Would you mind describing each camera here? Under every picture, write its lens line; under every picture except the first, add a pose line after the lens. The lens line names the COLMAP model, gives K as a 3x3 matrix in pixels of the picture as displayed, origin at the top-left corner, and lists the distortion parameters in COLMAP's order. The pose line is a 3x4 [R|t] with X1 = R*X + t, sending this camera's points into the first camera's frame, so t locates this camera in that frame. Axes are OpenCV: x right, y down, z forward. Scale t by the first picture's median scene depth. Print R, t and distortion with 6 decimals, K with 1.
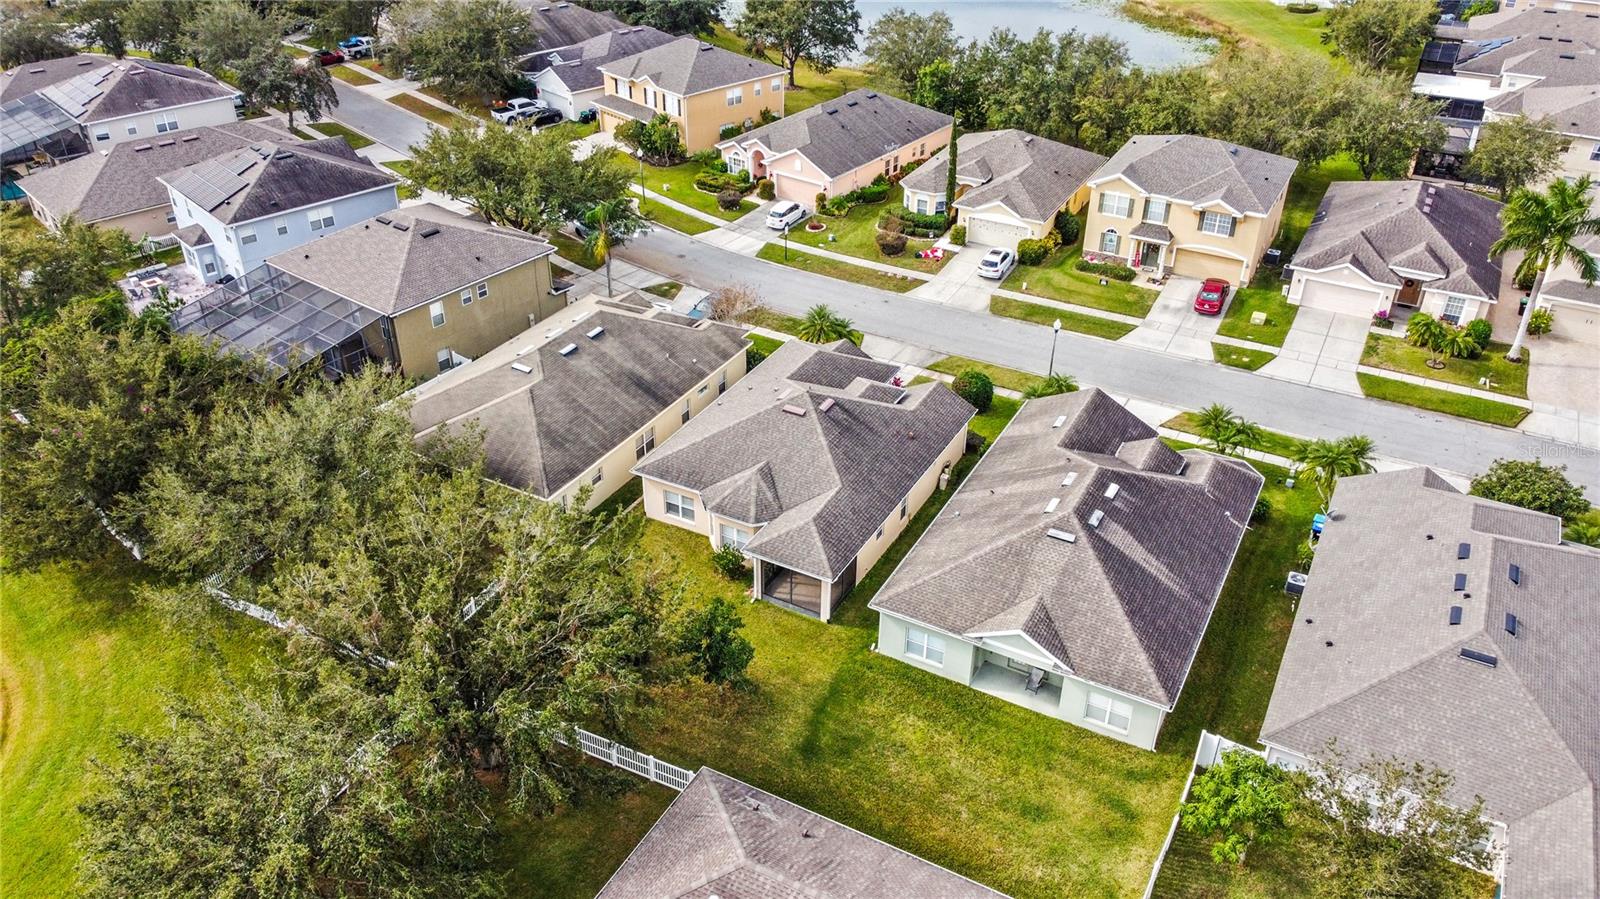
lens RADIAL K [[1206.6, 0, 800.0], [0, 1206.6, 449.5], [0, 0, 1]] dist [-0.004736, -0.004245]
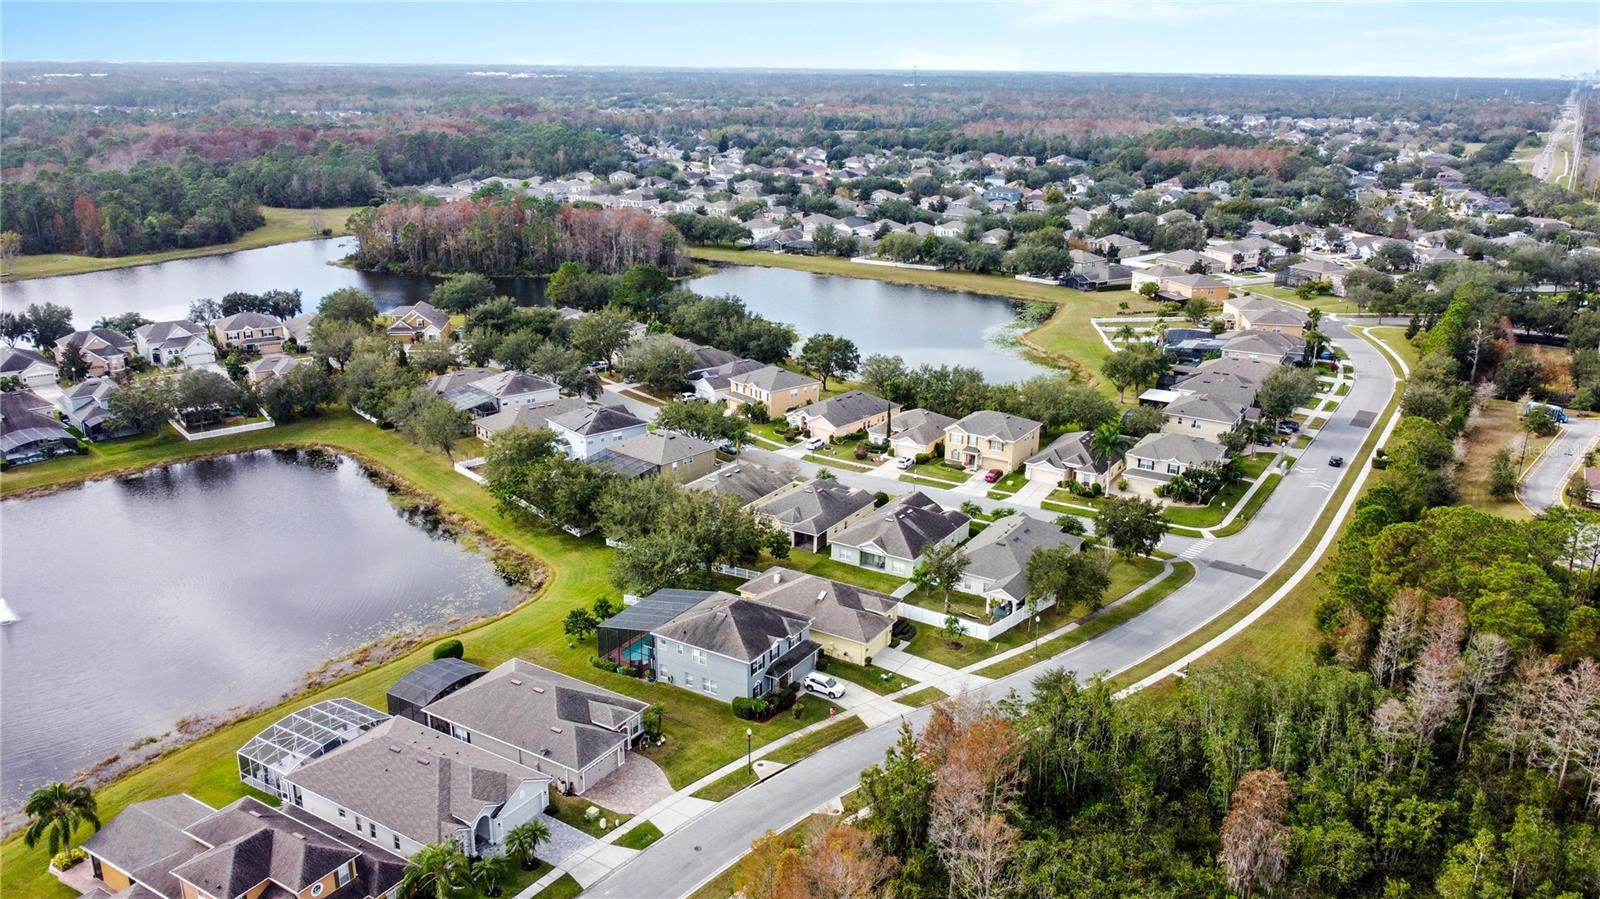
lens RADIAL K [[1168.4, 0, 800.0], [0, 1168.4, 449.5], [0, 0, 1]] dist [-0.004300, -0.002069]
pose [[0.998359, 0.021654, -0.053012, 0.078610], [-0.034261, 0.967648, -0.249968, 0.370042], [0.045885, 0.251374, 0.966802, -1.119989]]
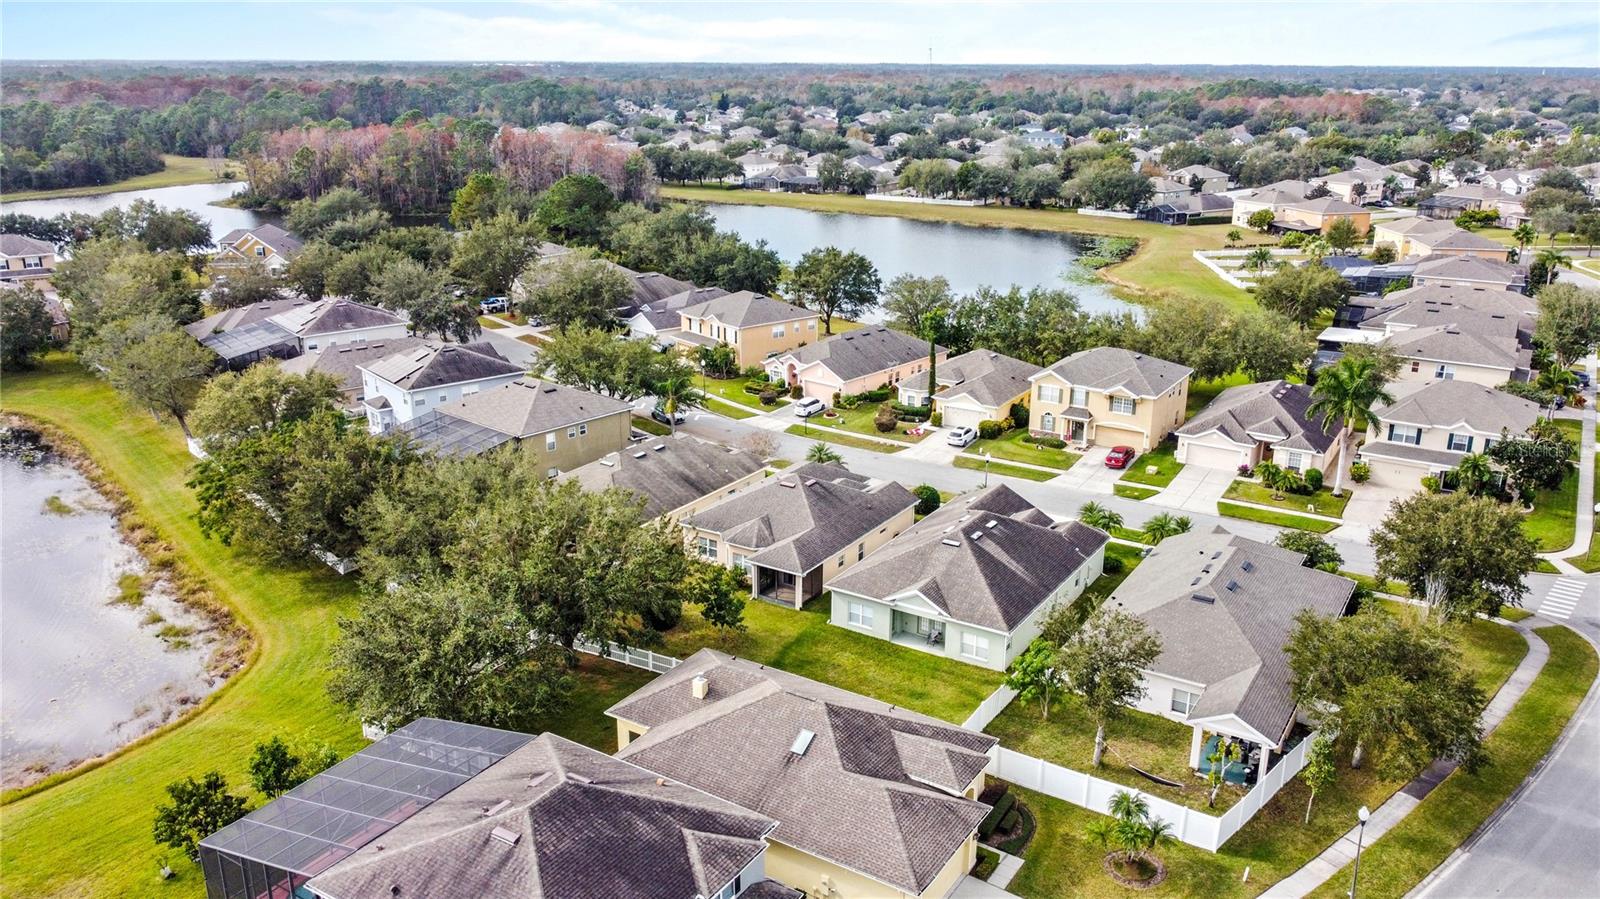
lens RADIAL K [[1198.0, 0, 800.0], [0, 1198.0, 449.5], [0, 0, 1]] dist [-0.004318, -0.004712]
pose [[0.997791, 0.018440, -0.063821, 0.066920], [-0.033672, 0.968533, -0.246598, 0.186892], [0.057266, 0.248203, 0.967014, -0.278817]]
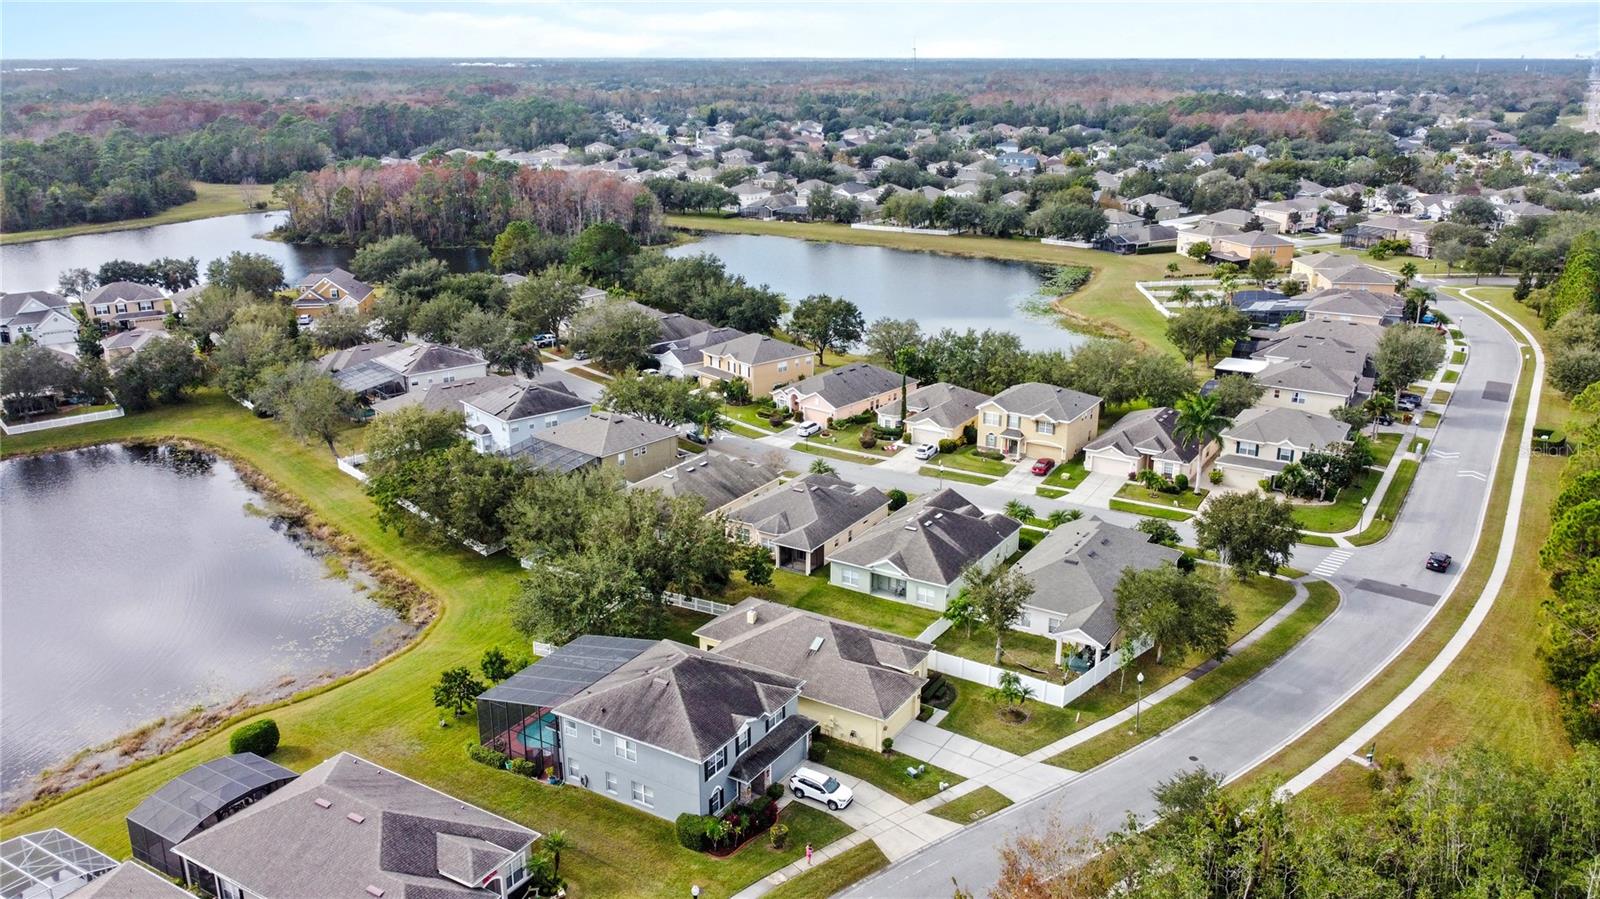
lens RADIAL K [[1206.6, 0, 800.0], [0, 1206.6, 449.5], [0, 0, 1]] dist [-0.004736, -0.004245]
pose [[0.998538, 0.009654, -0.053185, 0.071048], [-0.022586, 0.968431, -0.248255, 0.274897], [0.049109, 0.249093, 0.967234, -0.687765]]
